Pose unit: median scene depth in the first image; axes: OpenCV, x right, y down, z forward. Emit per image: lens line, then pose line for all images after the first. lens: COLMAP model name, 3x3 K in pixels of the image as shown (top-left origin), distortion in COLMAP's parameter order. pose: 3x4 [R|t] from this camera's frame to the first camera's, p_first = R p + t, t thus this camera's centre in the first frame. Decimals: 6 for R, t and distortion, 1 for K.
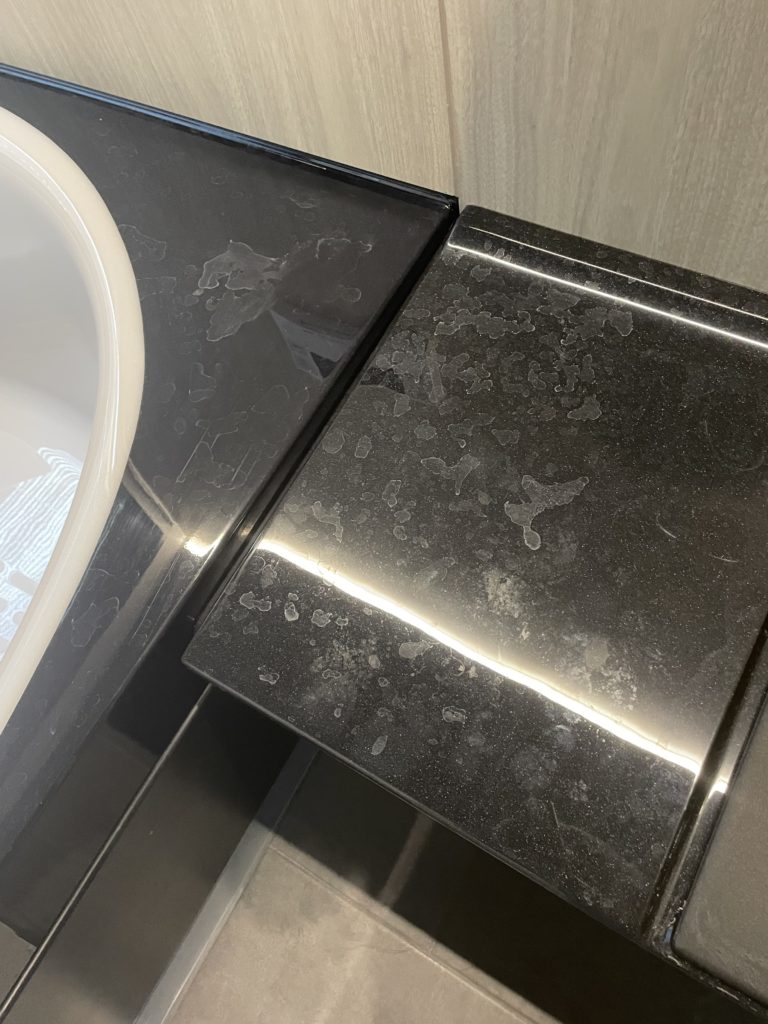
lens RADIAL K [[771.4, 0, 384.0], [0, 771.4, 512.0], [0, 0, 1]] dist [-0.000625, -0.204224]
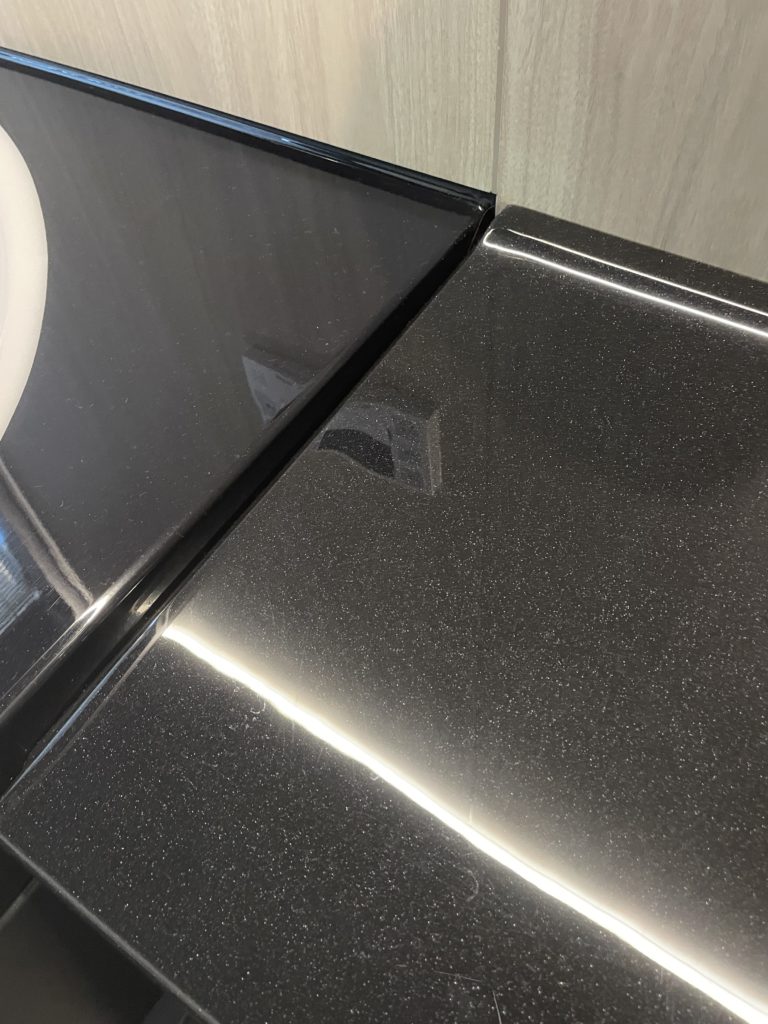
lens RADIAL K [[776.9, 0, 384.0], [0, 776.9, 512.0], [0, 0, 1]] dist [0.137061, -0.231478]
pose [[0.995047, 0.096450, 0.024054, -0.000522], [-0.091295, 0.982446, -0.162681, 0.030460], [-0.039322, 0.159679, 0.986386, 0.310679]]
